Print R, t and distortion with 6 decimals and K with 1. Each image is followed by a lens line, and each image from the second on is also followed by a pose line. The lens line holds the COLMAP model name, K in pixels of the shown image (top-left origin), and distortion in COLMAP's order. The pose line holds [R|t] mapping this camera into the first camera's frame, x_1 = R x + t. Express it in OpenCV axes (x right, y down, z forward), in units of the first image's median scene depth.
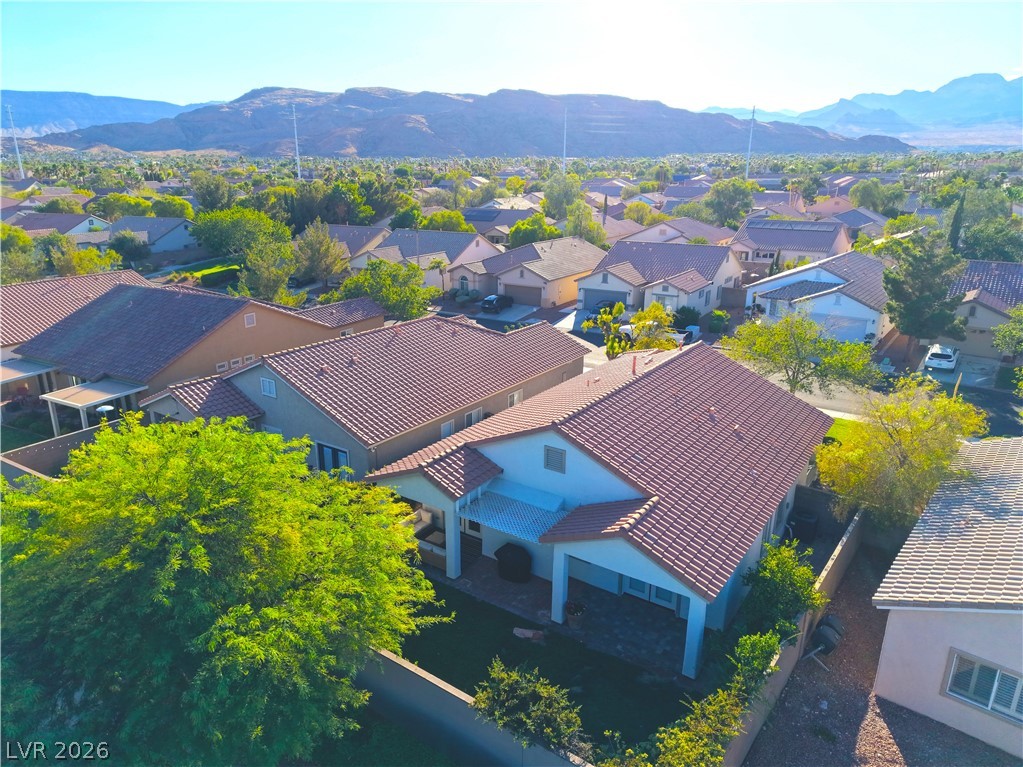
lens RADIAL K [[684.1, 0, 507.2], [0, 684.1, 377.1], [0, 0, 1]] dist [0.033935, -0.035671]
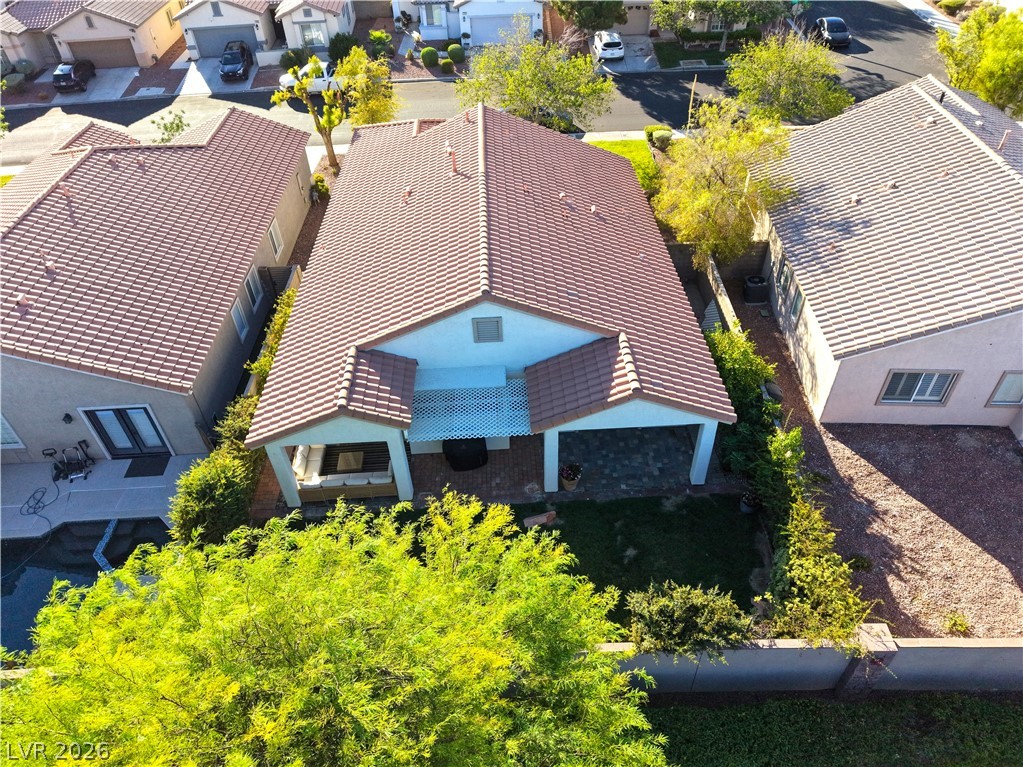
lens RADIAL K [[684.1, 0, 512.9], [0, 684.1, 381.3], [0, 0, 1]] dist [0.033935, -0.035671]
pose [[0.797556, -0.419733, 0.433276, -0.295419], [0.208934, 0.865989, 0.454323, -0.197828], [-0.565907, -0.271822, 0.778371, 0.327521]]
